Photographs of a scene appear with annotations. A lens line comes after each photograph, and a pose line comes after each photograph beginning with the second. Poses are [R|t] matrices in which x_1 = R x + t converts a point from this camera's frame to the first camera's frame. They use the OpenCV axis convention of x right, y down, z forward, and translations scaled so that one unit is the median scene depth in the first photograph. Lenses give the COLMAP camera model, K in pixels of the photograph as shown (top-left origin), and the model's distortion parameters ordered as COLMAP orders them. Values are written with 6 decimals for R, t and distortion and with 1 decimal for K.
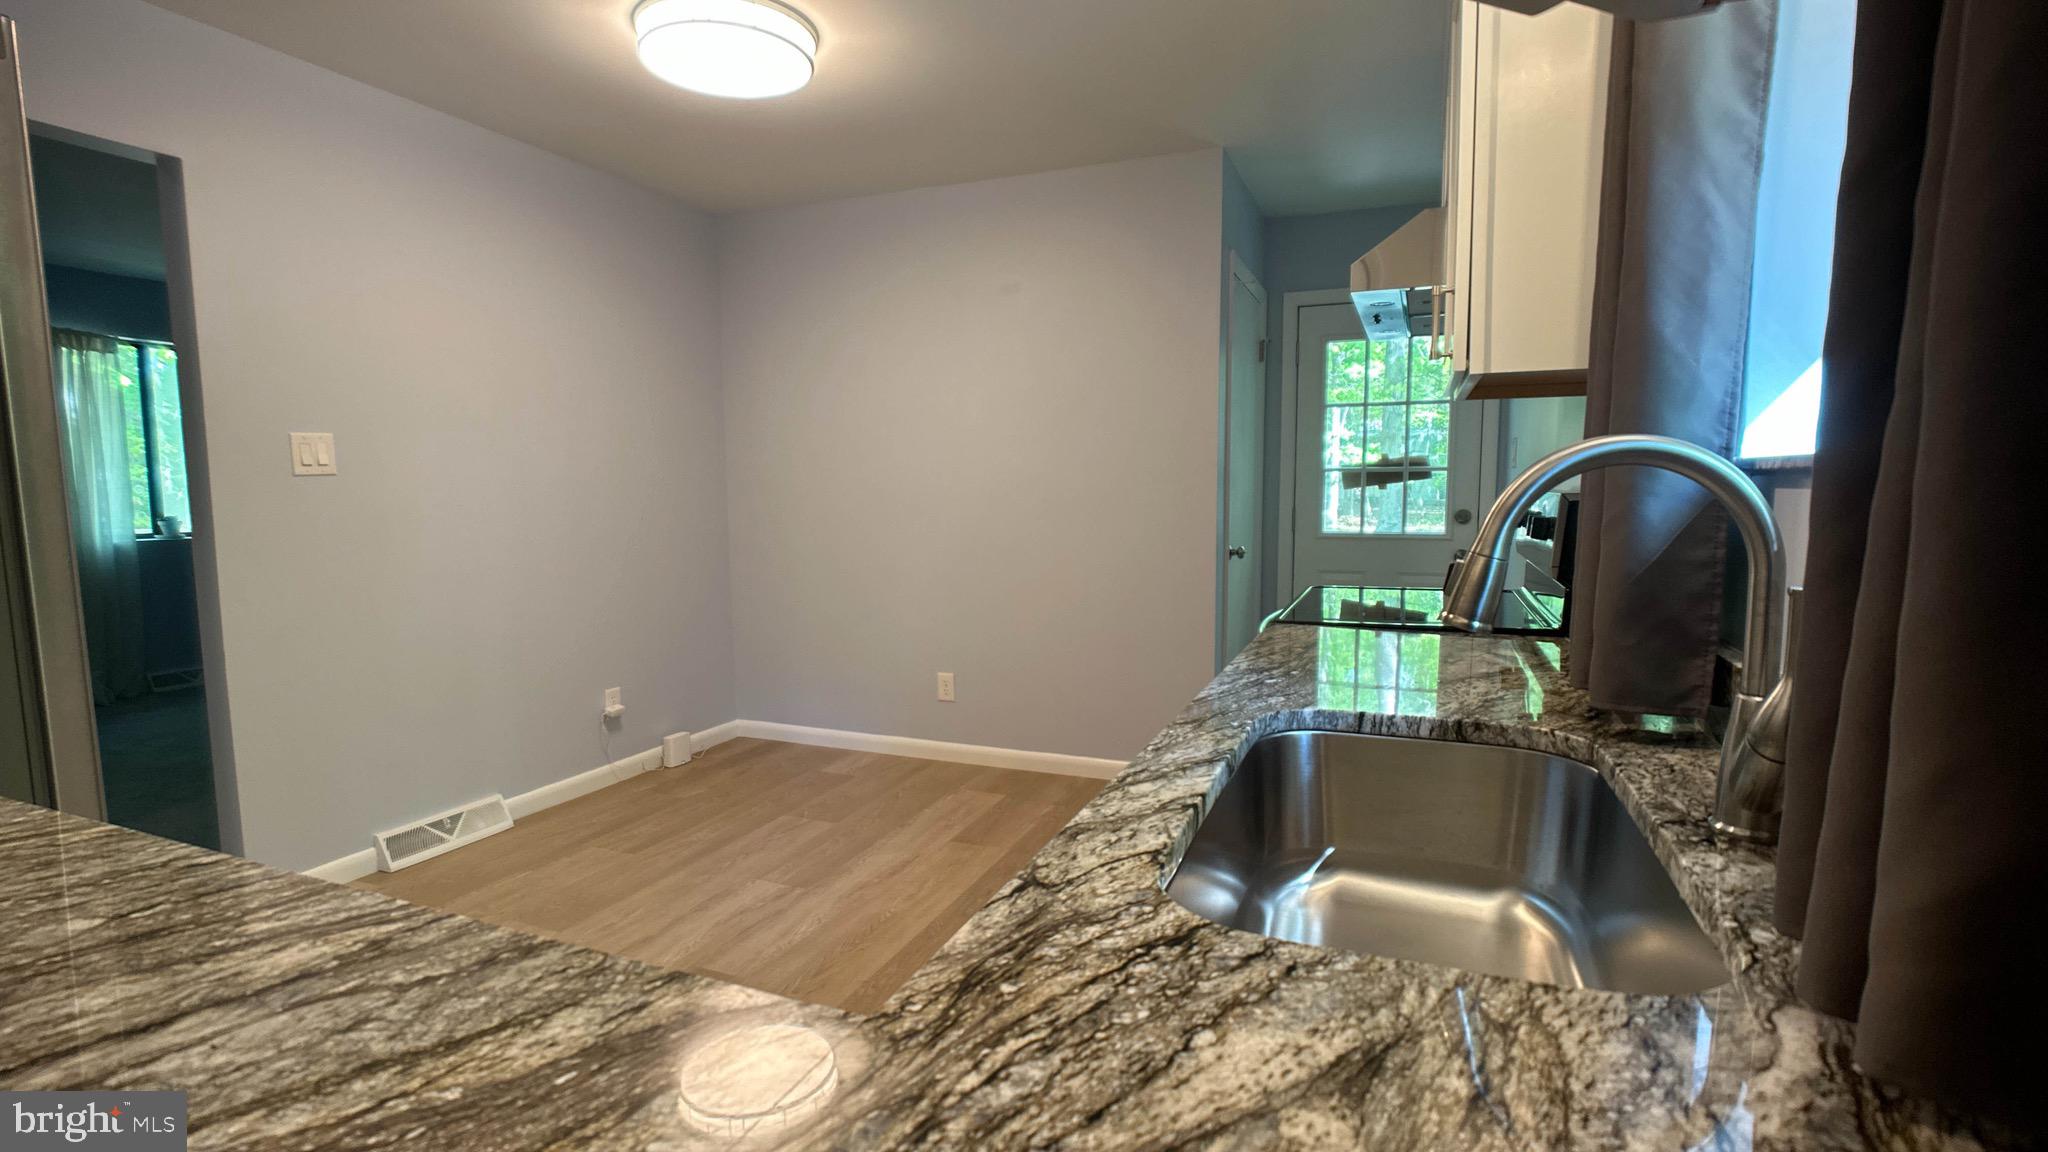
lens RADIAL K [[955.8, 0, 1014.2], [0, 955.8, 585.6], [0, 0, 1]] dist [-0.018922, 0.005007]
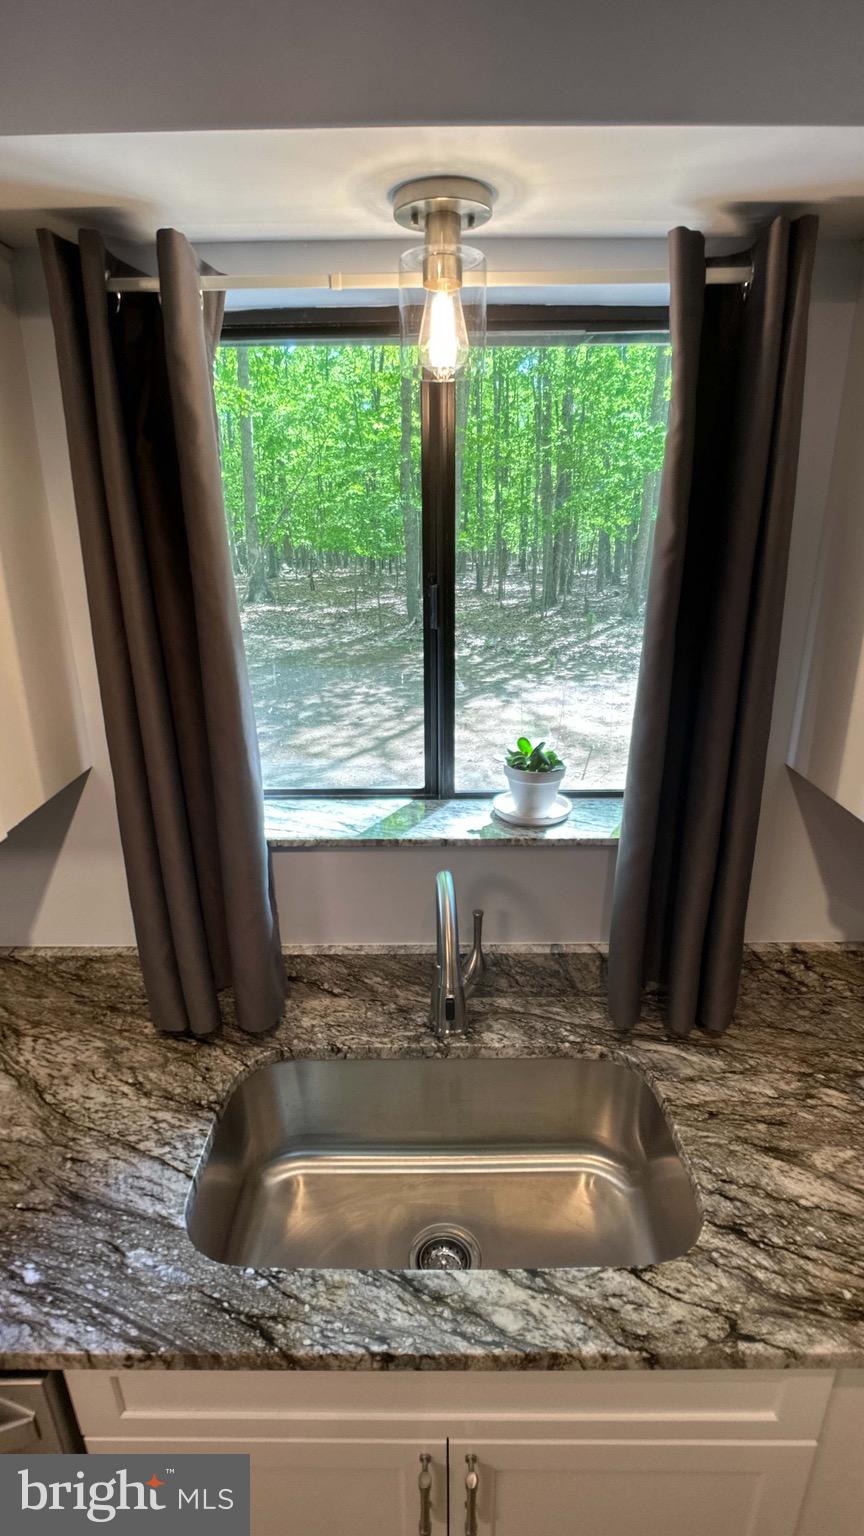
lens RADIAL K [[716.9, 0, 432.0], [0, 716.9, 768.0], [0, 0, 1]] dist [-0.018922, 0.005007]
pose [[-0.382298, -0.287241, 0.878260, -0.583368], [0.108484, 0.929933, 0.351363, -1.069084], [-0.917649, 0.229602, -0.324351, 1.809317]]
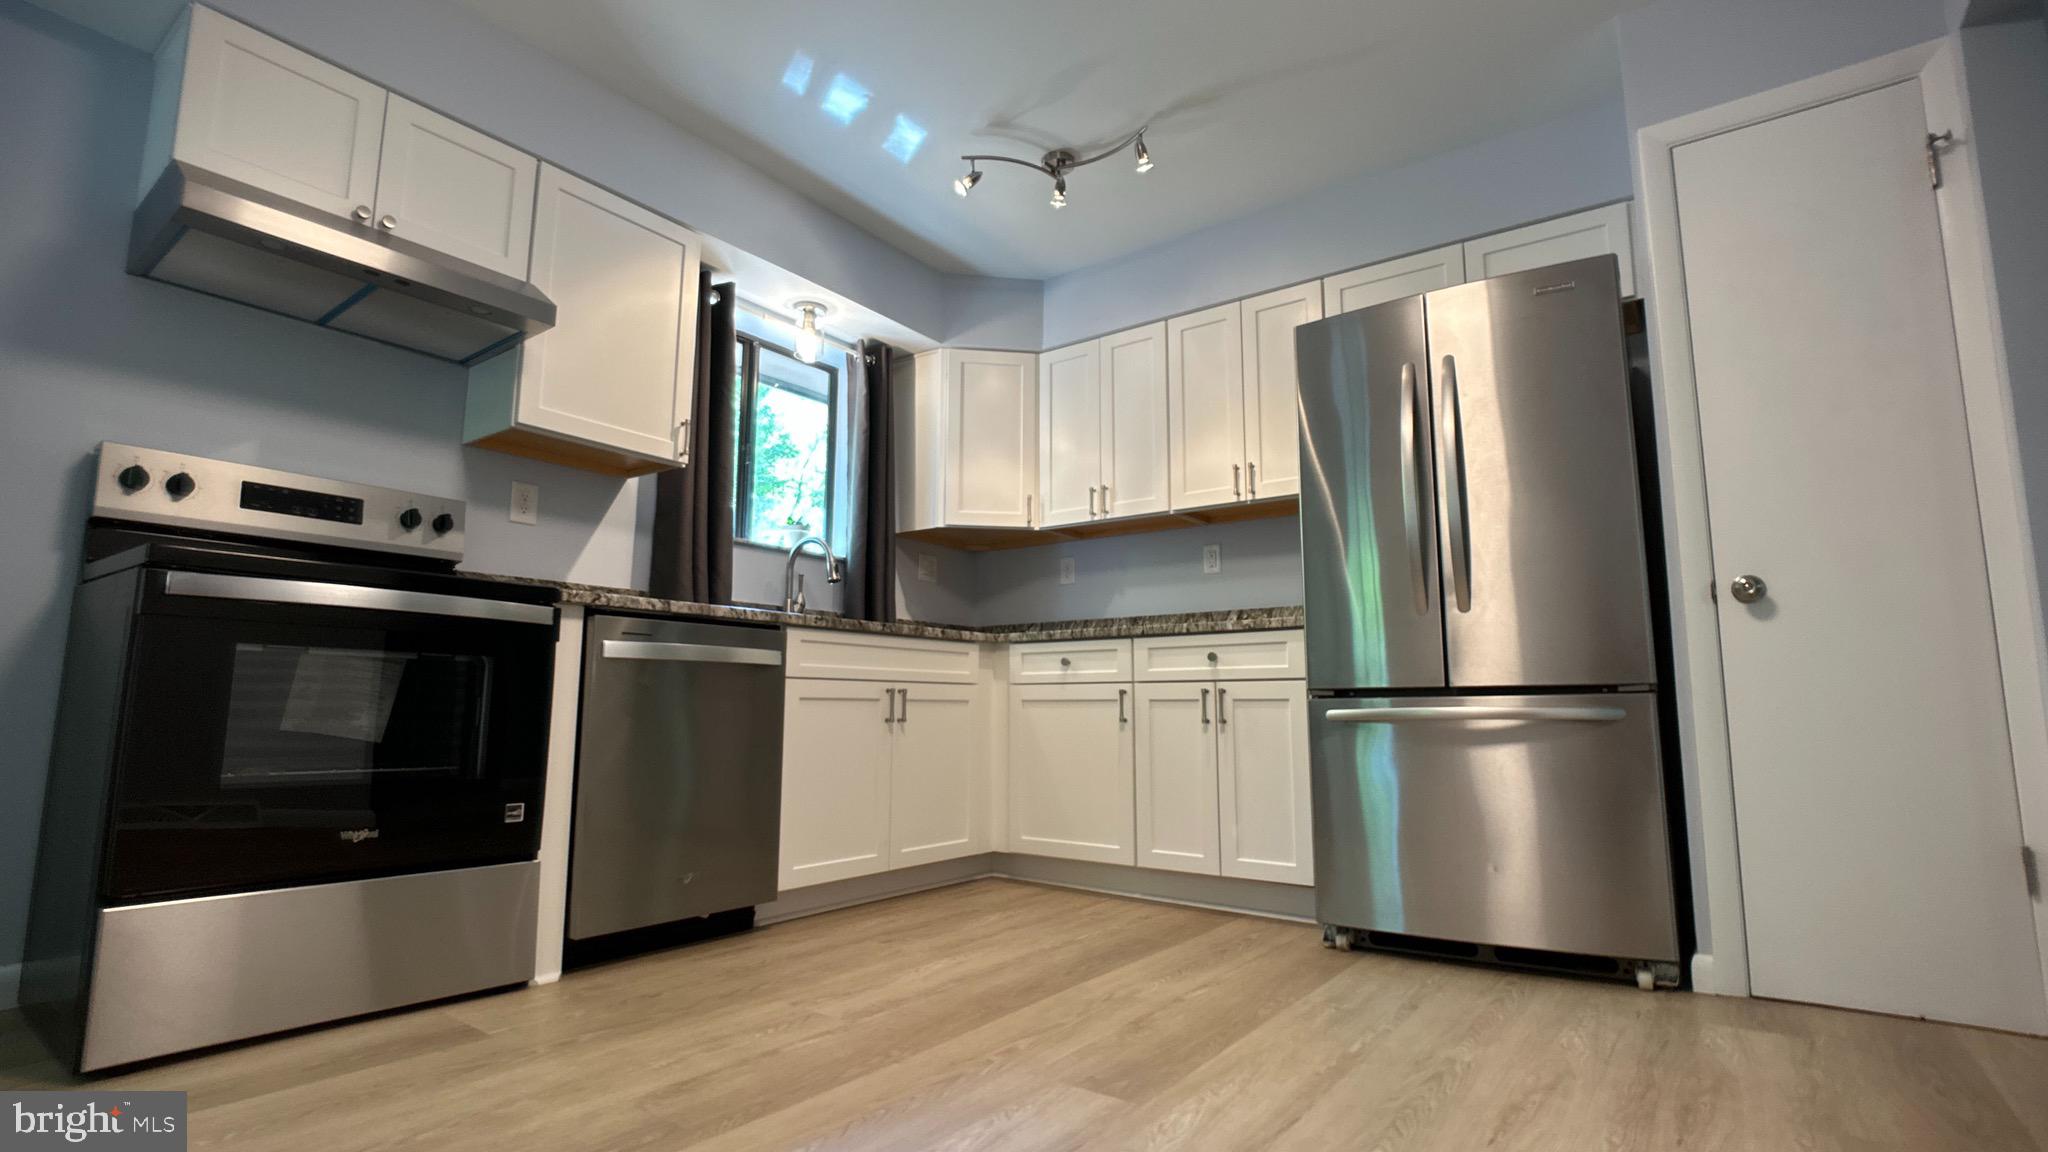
lens RADIAL K [[955.8, 0, 1014.2], [0, 955.8, 585.6], [0, 0, 1]] dist [-0.018922, 0.005007]
pose [[-0.970032, 0.036809, 0.240173, -1.604242], [0.030346, 0.999072, -0.030552, 0.280987], [-0.241075, -0.022348, -0.970249, 6.333890]]
